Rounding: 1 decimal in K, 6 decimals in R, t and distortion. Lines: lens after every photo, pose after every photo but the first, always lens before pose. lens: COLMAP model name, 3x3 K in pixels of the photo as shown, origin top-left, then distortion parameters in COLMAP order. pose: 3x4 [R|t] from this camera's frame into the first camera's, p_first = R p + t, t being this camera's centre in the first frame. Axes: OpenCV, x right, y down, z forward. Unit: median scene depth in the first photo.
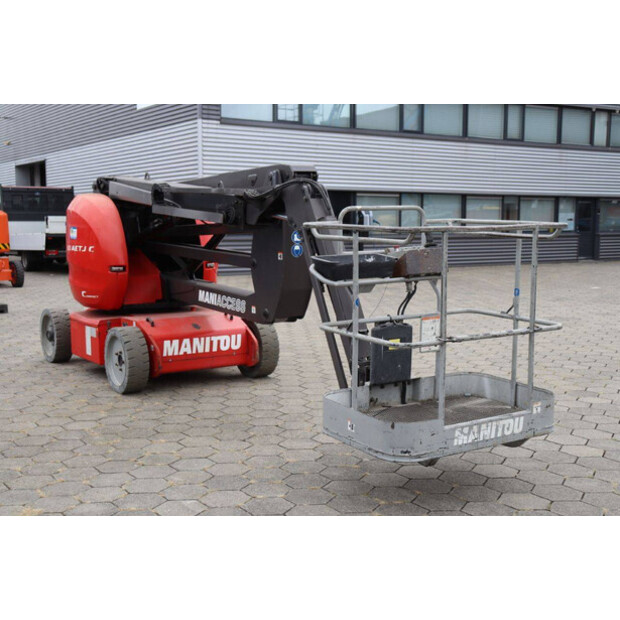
lens RADIAL K [[782.9, 0, 310.2], [0, 782.9, 310.7], [0, 0, 1]] dist [-0.013826, 0.000000]
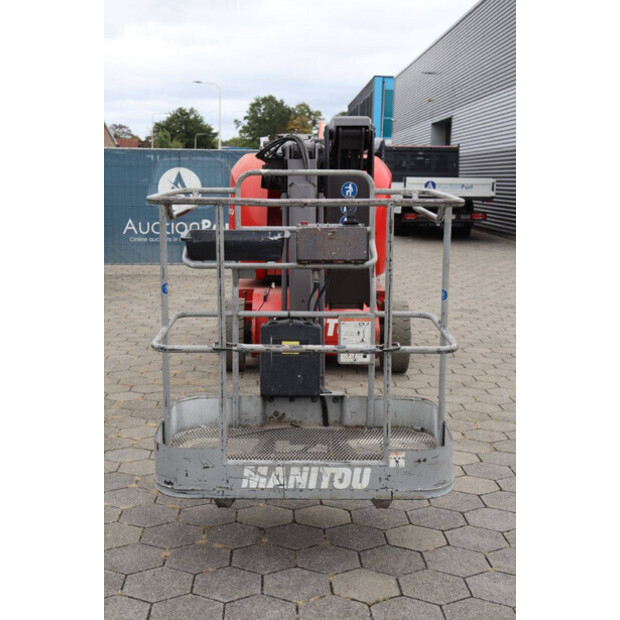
lens RADIAL K [[859.9, 0, 309.6], [0, 859.9, 309.2], [0, 0, 1]] dist [0.022976, 0.000000]
pose [[0.844575, 0.086766, -0.528361, 0.629080], [-0.069884, 0.996205, 0.051885, -0.044954], [0.530858, -0.006897, 0.847433, 0.311677]]
